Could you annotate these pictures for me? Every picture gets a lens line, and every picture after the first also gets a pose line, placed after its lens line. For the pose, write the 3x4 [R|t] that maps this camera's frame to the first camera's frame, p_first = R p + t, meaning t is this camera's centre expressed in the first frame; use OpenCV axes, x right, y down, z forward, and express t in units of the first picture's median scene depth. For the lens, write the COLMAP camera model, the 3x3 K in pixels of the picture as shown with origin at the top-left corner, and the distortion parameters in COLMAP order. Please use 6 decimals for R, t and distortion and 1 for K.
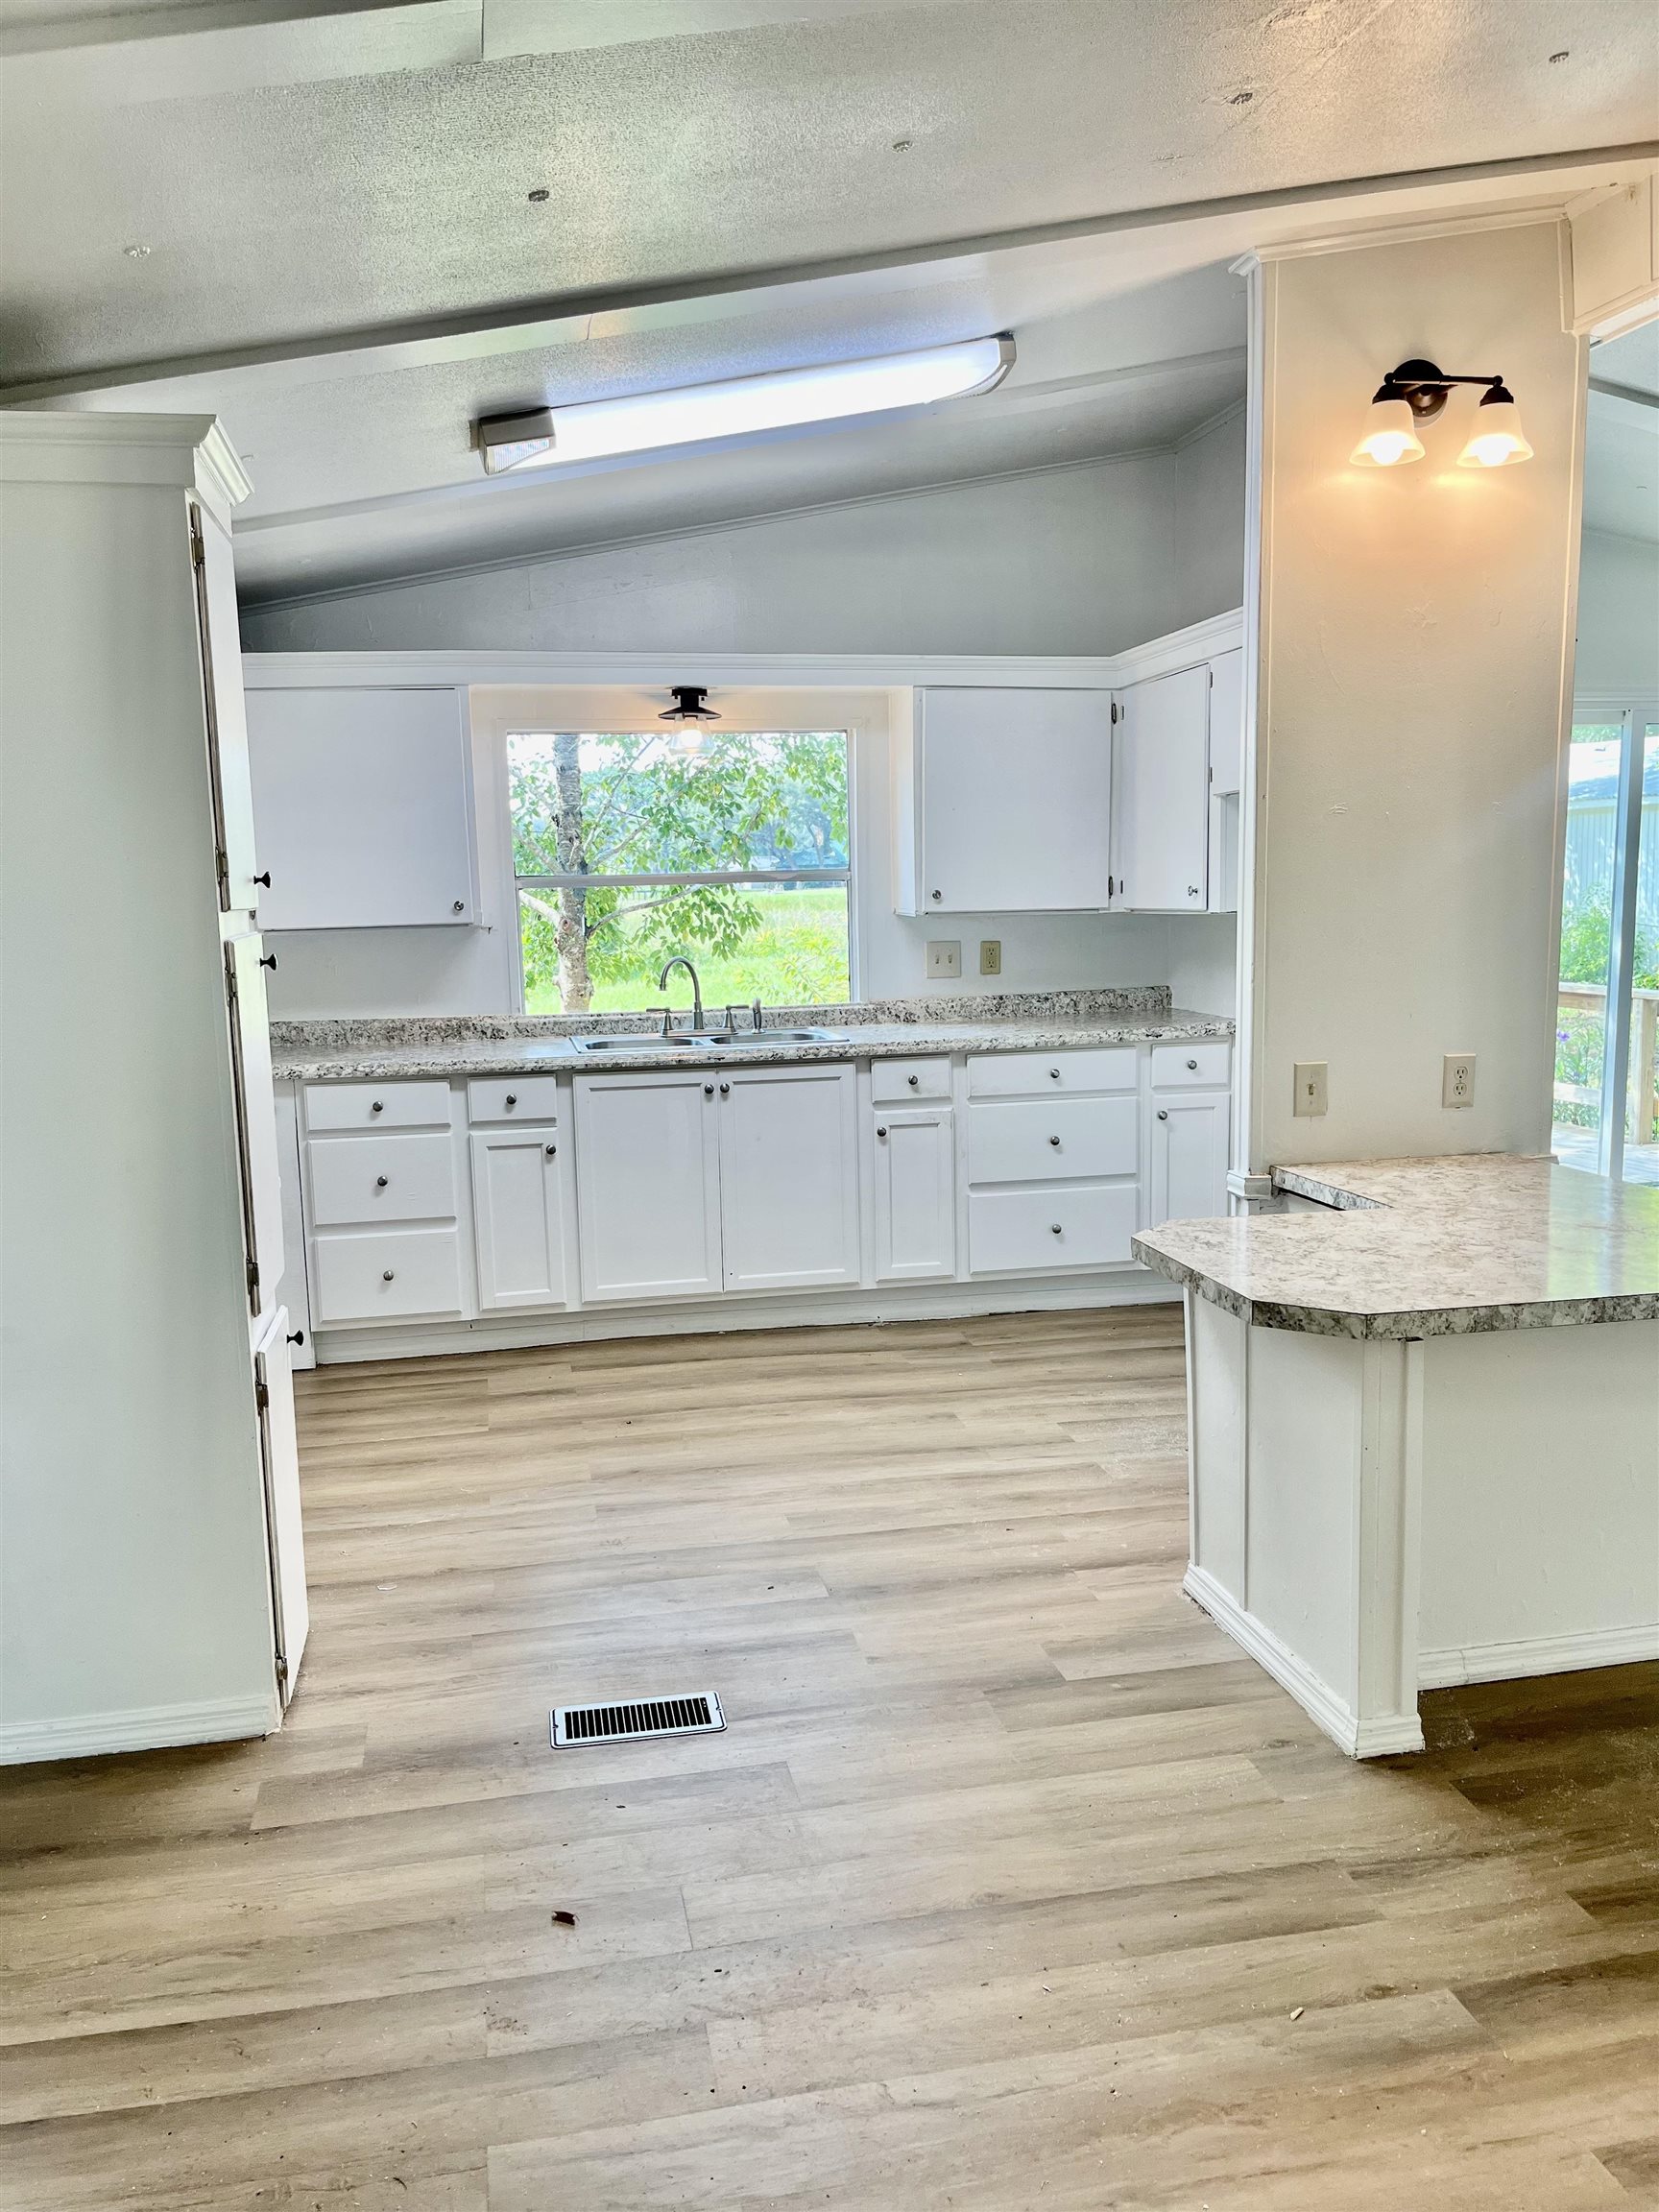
lens RADIAL K [[1680.4, 0, 822.4], [0, 1680.4, 1119.0], [0, 0, 1]] dist [0.059996, -0.092474]
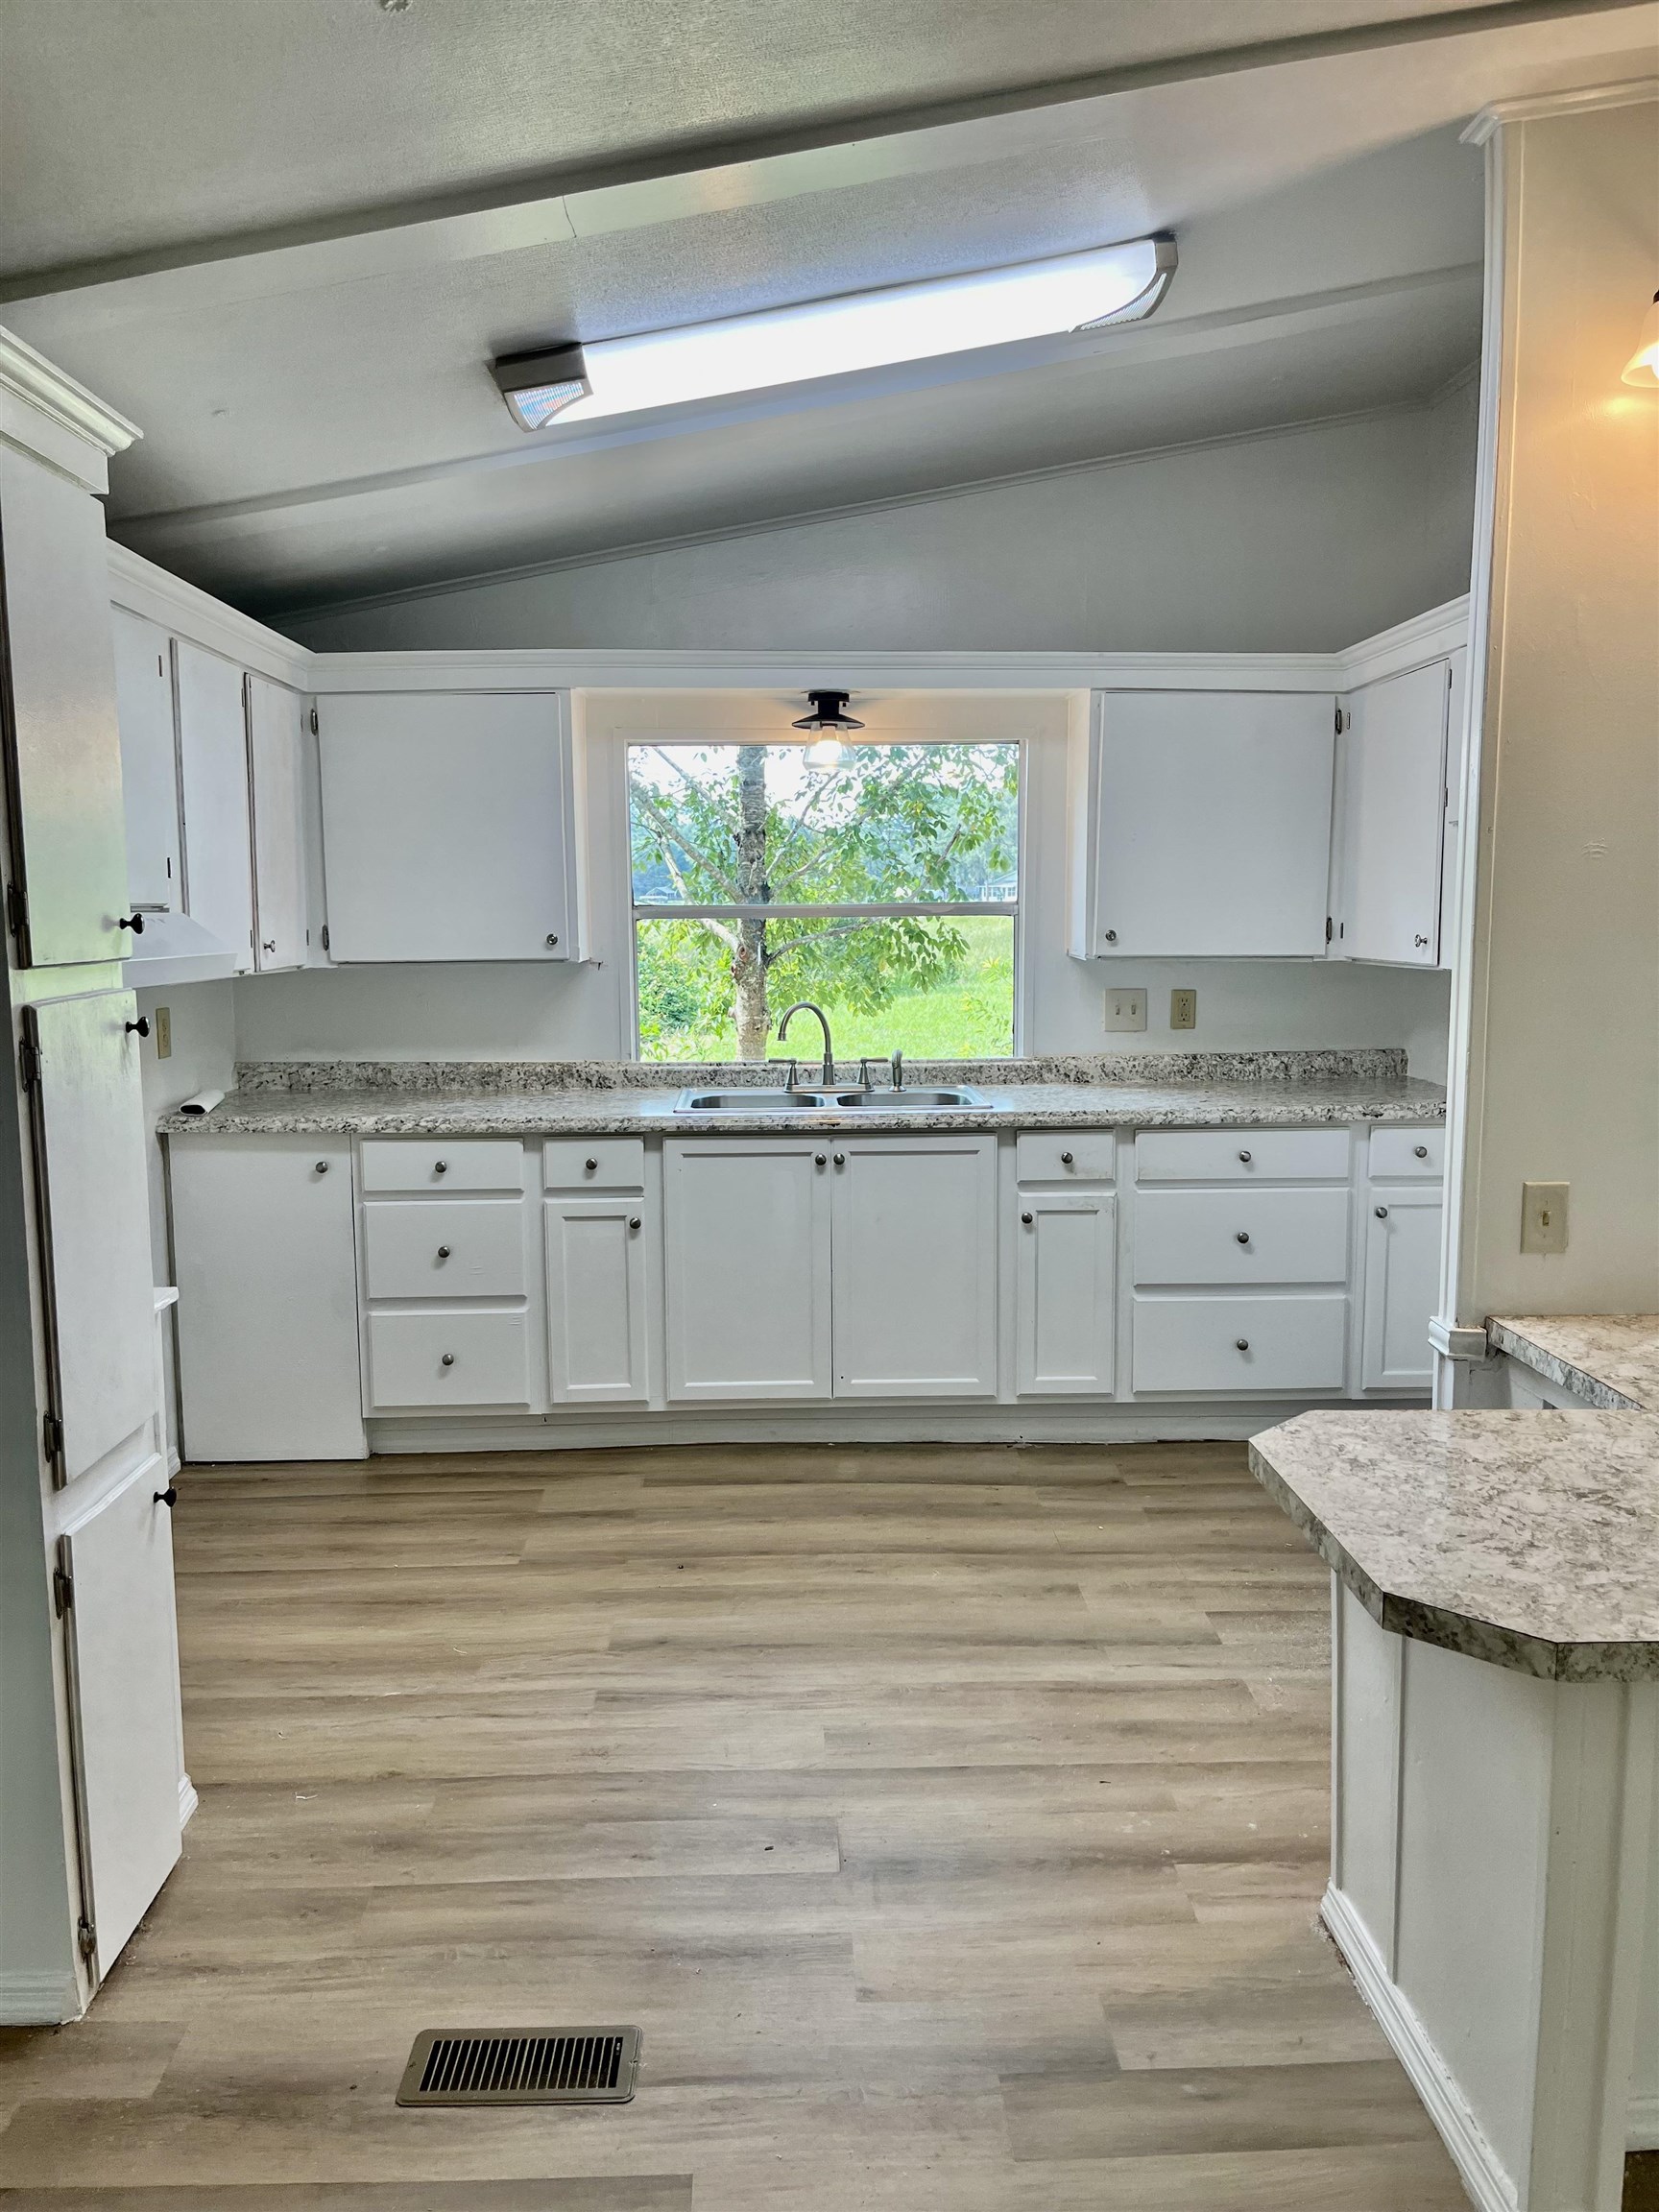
lens RADIAL K [[1680.4, 0, 840.9], [0, 1680.4, 1103.8], [0, 0, 1]] dist [0.059996, -0.092474]
pose [[0.987095, 0.036945, -0.155818, 0.078483], [-0.039479, 0.999133, -0.013198, -0.037693], [0.155195, 0.019179, 0.987698, 0.170355]]
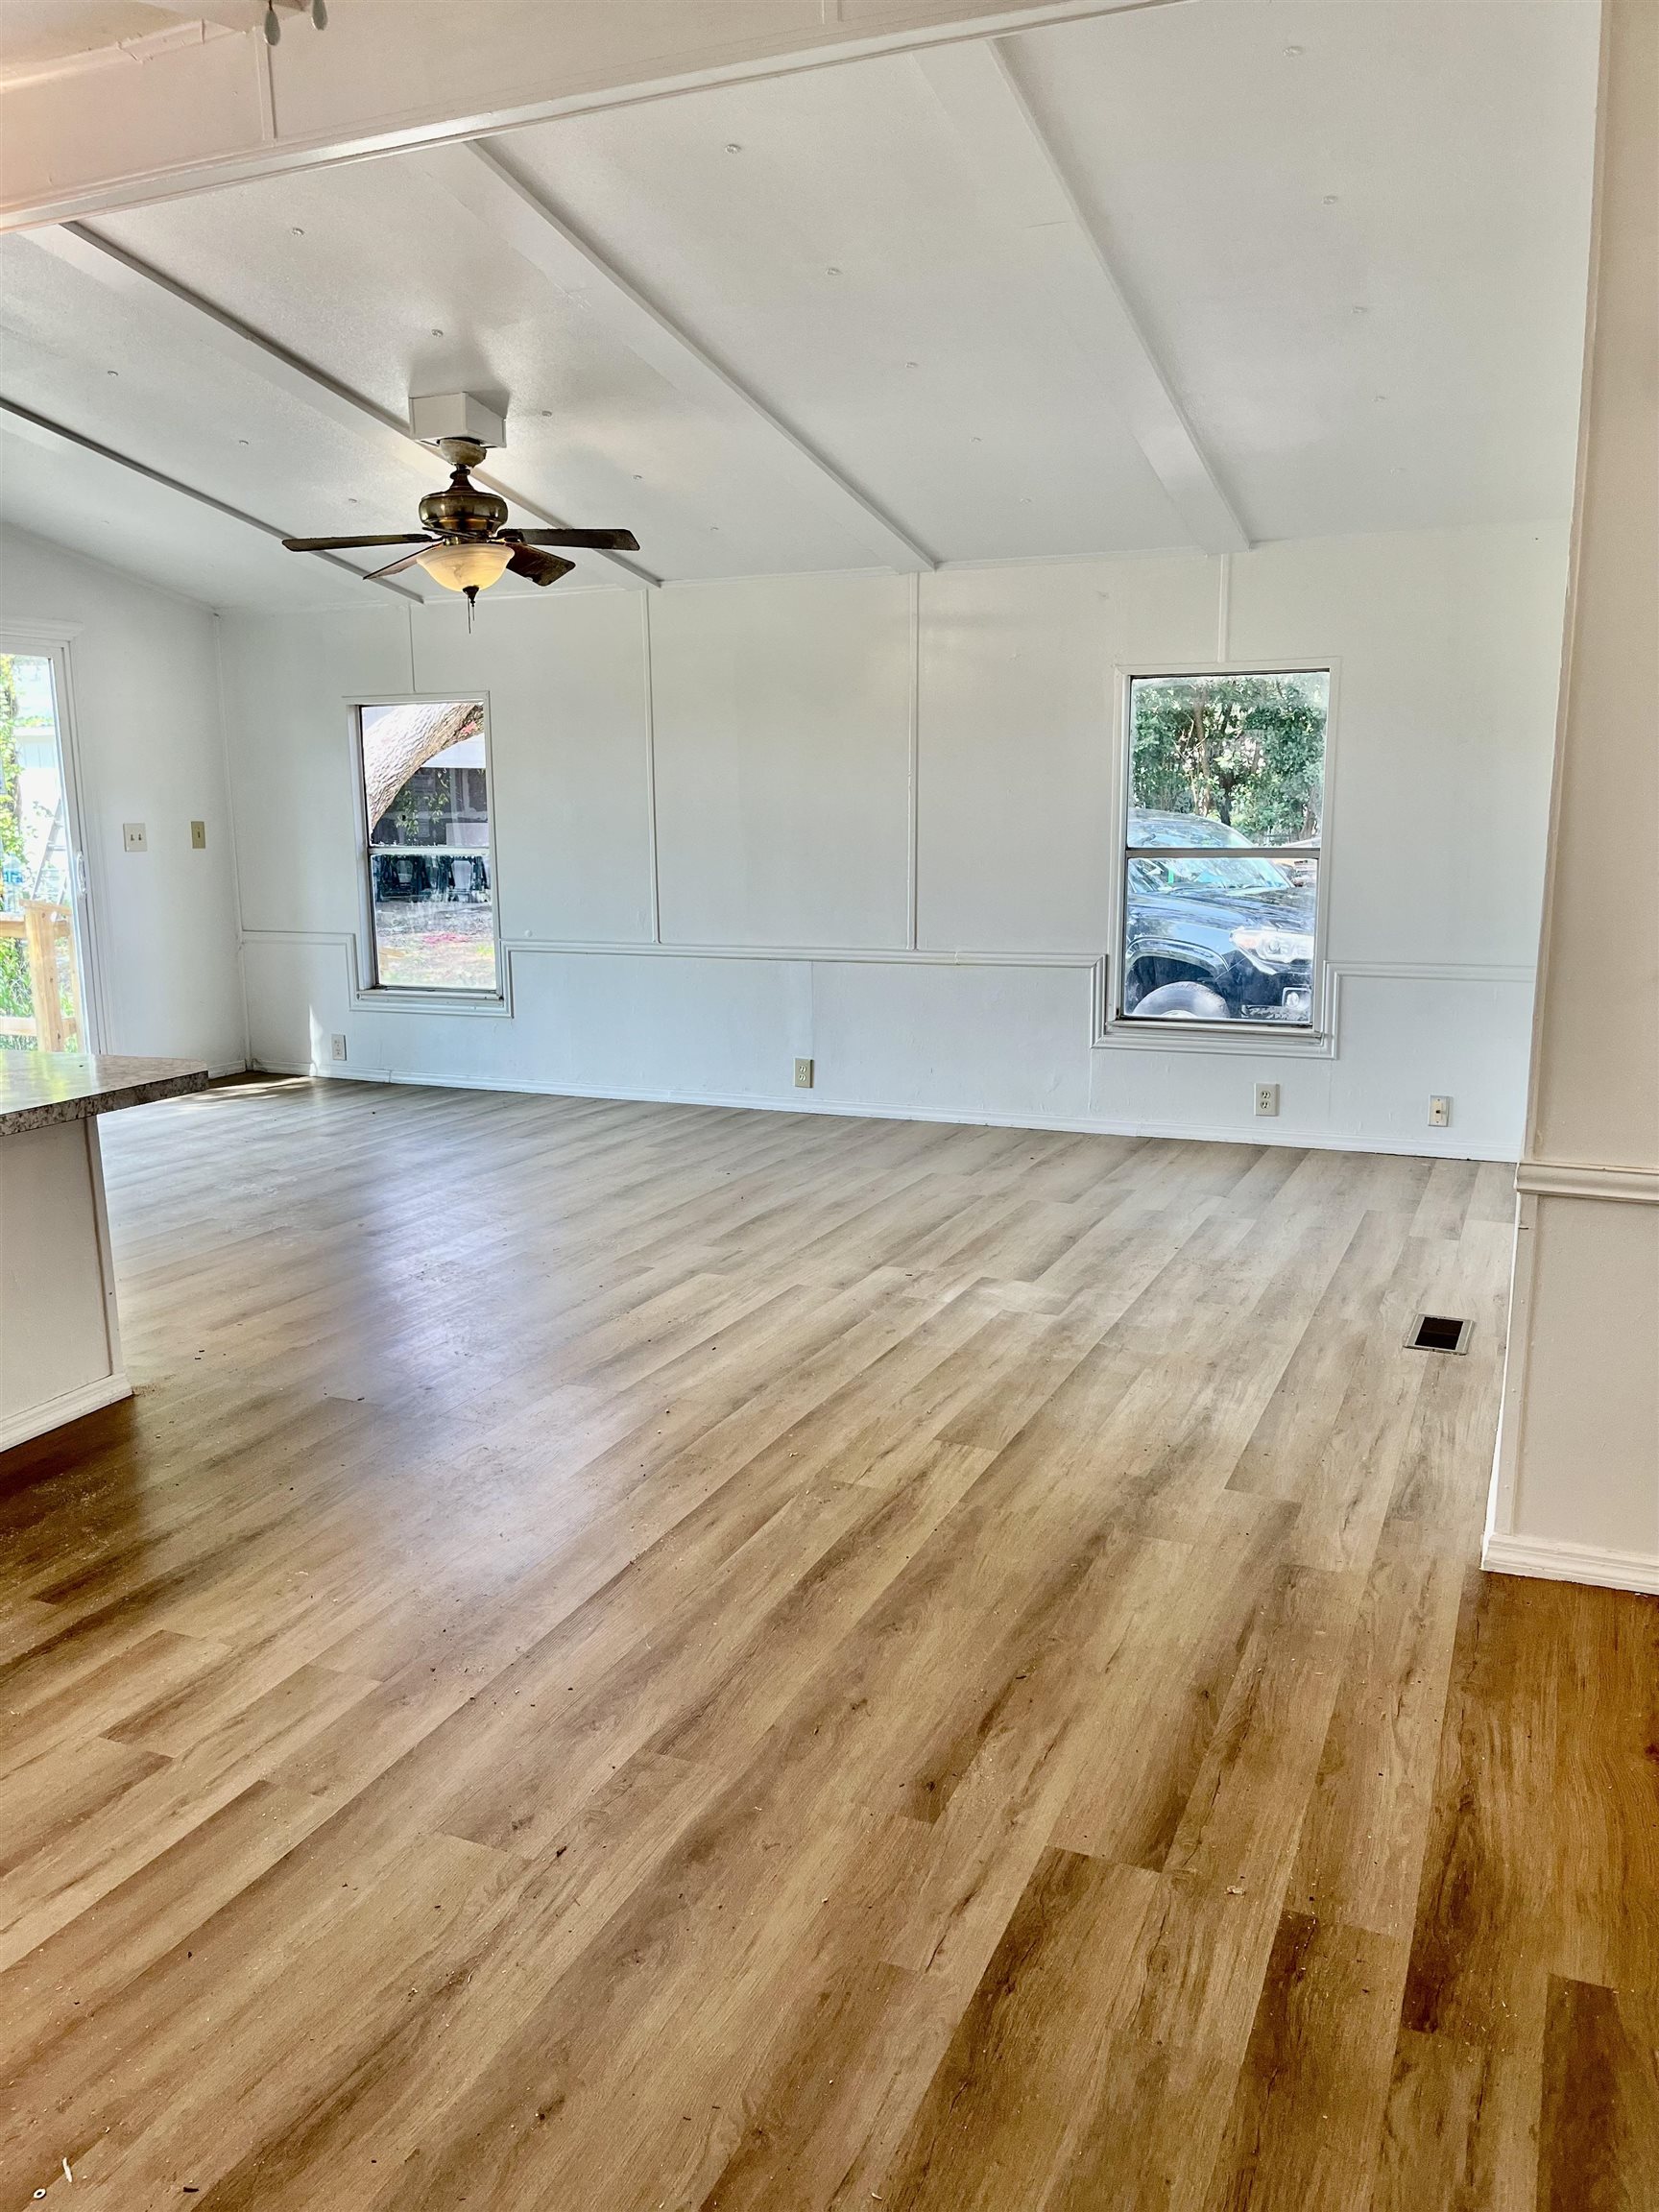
lens RADIAL K [[1680.4, 0, 842.5], [0, 1680.4, 1097.8], [0, 0, 1]] dist [0.059996, -0.092474]
pose [[0.569221, -0.132728, 0.811400, -0.084499], [0.115582, 0.990001, 0.080860, 0.035665], [-0.814020, 0.047756, 0.578871, -0.097238]]
